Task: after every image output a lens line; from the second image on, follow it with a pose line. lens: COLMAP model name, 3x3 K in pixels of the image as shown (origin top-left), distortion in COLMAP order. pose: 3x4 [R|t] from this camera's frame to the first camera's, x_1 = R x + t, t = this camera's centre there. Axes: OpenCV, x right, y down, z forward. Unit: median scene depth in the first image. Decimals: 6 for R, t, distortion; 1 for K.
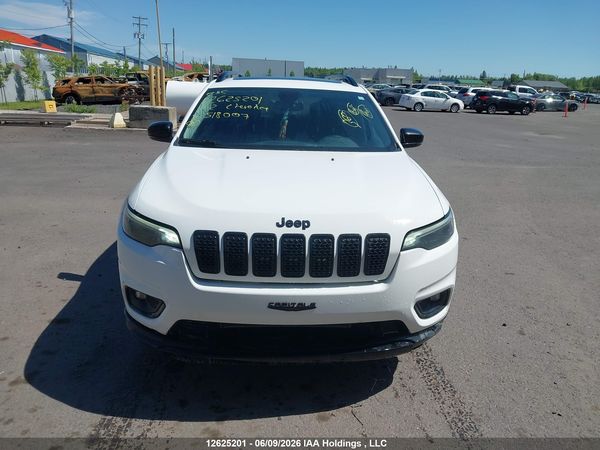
lens RADIAL K [[478.6, 0, 302.0], [0, 478.6, 221.5], [0, 0, 1]] dist [0.071967, -0.111076]
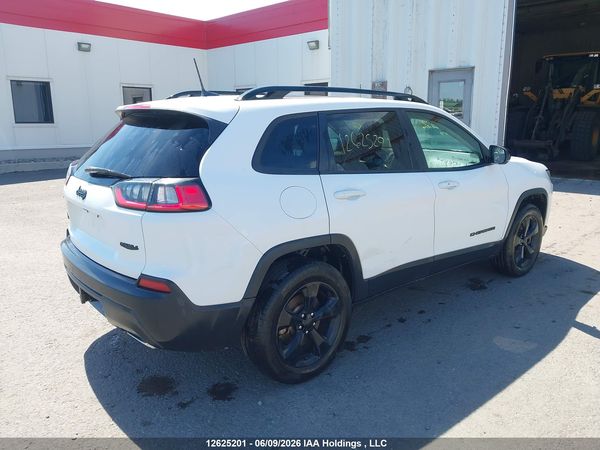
lens RADIAL K [[478.6, 0, 302.0], [0, 478.6, 221.5], [0, 0, 1]] dist [0.071967, -0.111076]
pose [[-0.637354, -0.207717, 0.742046, -0.108484], [0.182778, 0.894748, 0.407453, -0.074569], [-0.748580, 0.395322, -0.532306, 0.255235]]
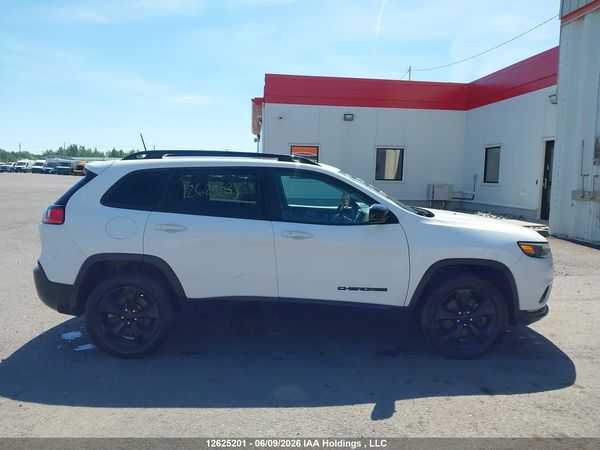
lens RADIAL K [[478.6, 0, 302.0], [0, 478.6, 221.5], [0, 0, 1]] dist [0.071967, -0.111076]
pose [[0.020006, -0.148297, 0.988741, -0.174237], [0.255834, 0.956773, 0.138325, -0.046830], [-0.966514, 0.250186, 0.057081, 0.143557]]
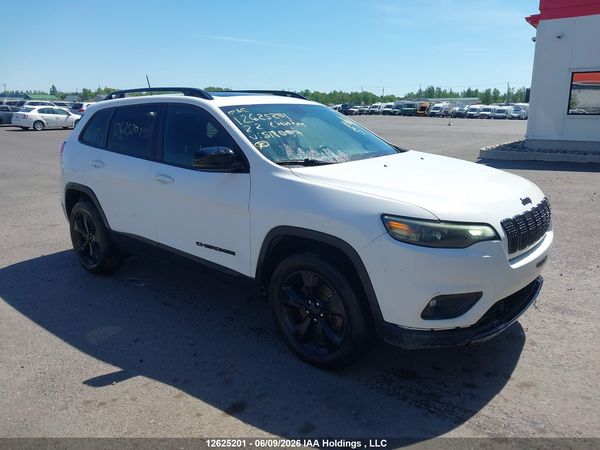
lens RADIAL K [[478.6, 0, 302.0], [0, 478.6, 221.5], [0, 0, 1]] dist [0.071967, -0.111076]
pose [[0.673630, -0.213918, 0.707433, -0.105684], [0.233157, 0.969826, 0.071247, -0.013575], [-0.701328, 0.116949, 0.703180, 0.039221]]
